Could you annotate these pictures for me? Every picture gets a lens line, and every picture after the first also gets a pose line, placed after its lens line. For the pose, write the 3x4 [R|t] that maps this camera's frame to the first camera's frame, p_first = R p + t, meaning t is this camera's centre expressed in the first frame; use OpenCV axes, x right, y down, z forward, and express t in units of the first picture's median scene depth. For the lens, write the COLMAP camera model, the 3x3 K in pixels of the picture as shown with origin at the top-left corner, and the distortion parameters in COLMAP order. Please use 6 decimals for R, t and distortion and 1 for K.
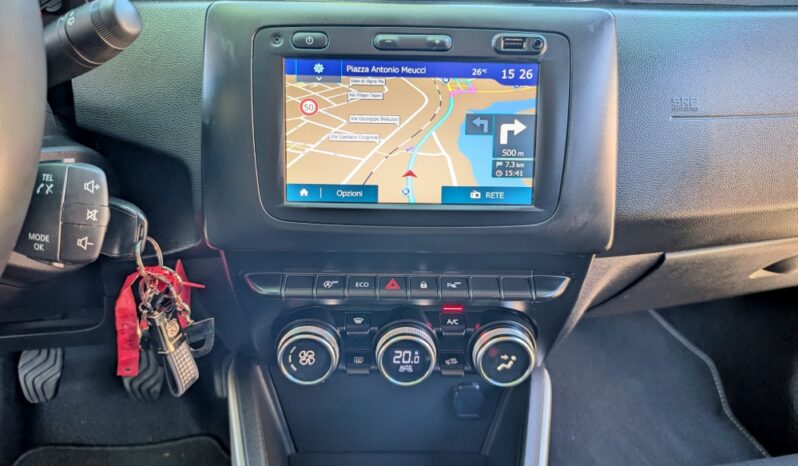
lens RADIAL K [[581.6, 0, 399.0], [0, 581.6, 233.0], [0, 0, 1]] dist [0.023282, 0.004014]
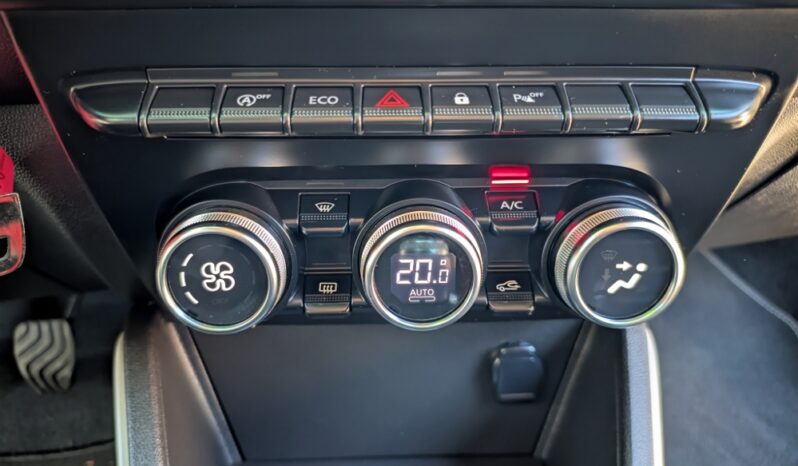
lens RADIAL K [[603.6, 0, 399.0], [0, 603.6, 233.0], [0, 0, 1]] dist [-0.000076, 0.005079]
pose [[0.999662, -0.023969, 0.010061, -0.012520], [0.023780, 0.999546, 0.018529, 0.181919], [-0.010501, -0.018283, 0.999778, 0.526653]]
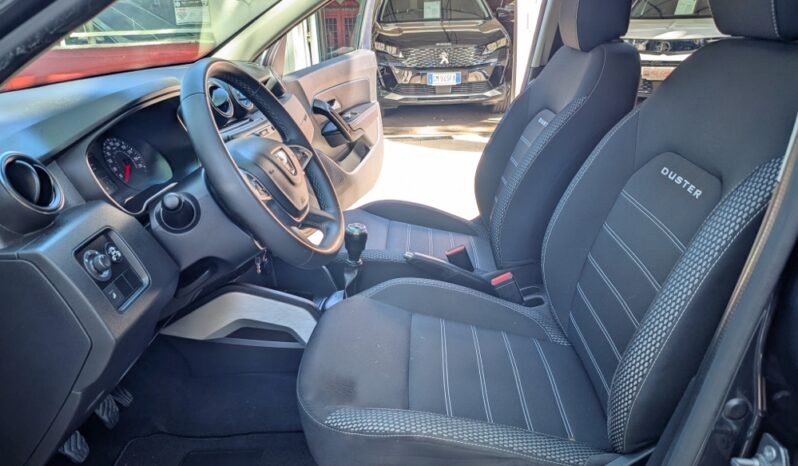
lens RADIAL K [[581.6, 0, 399.0], [0, 581.6, 233.0], [0, 0, 1]] dist [0.023282, 0.004014]
pose [[0.206515, -0.372430, 0.904792, -2.951216], [0.504547, 0.832831, 0.227649, -0.181464], [-0.838322, 0.409497, 0.359900, -0.640009]]
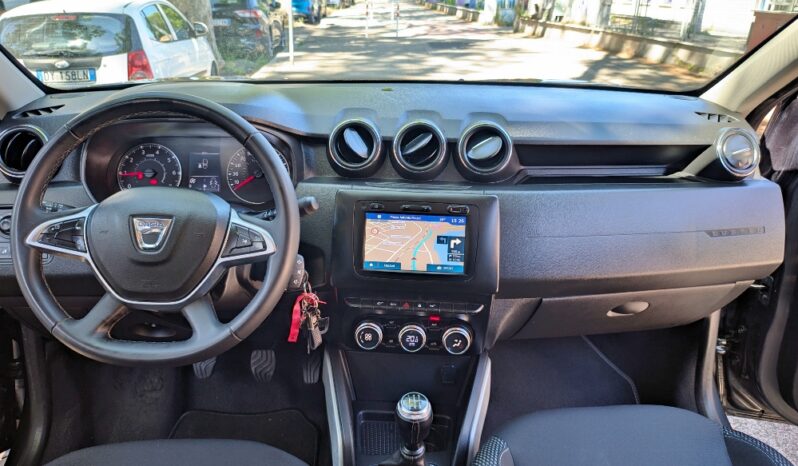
lens RADIAL K [[581.6, 0, 399.0], [0, 581.6, 233.0], [0, 0, 1]] dist [0.023282, 0.004014]
pose [[0.997171, 0.028068, -0.069732, 0.113280], [-0.034646, 0.994876, -0.094984, 0.024525], [0.066709, 0.097132, 0.993033, -1.342529]]
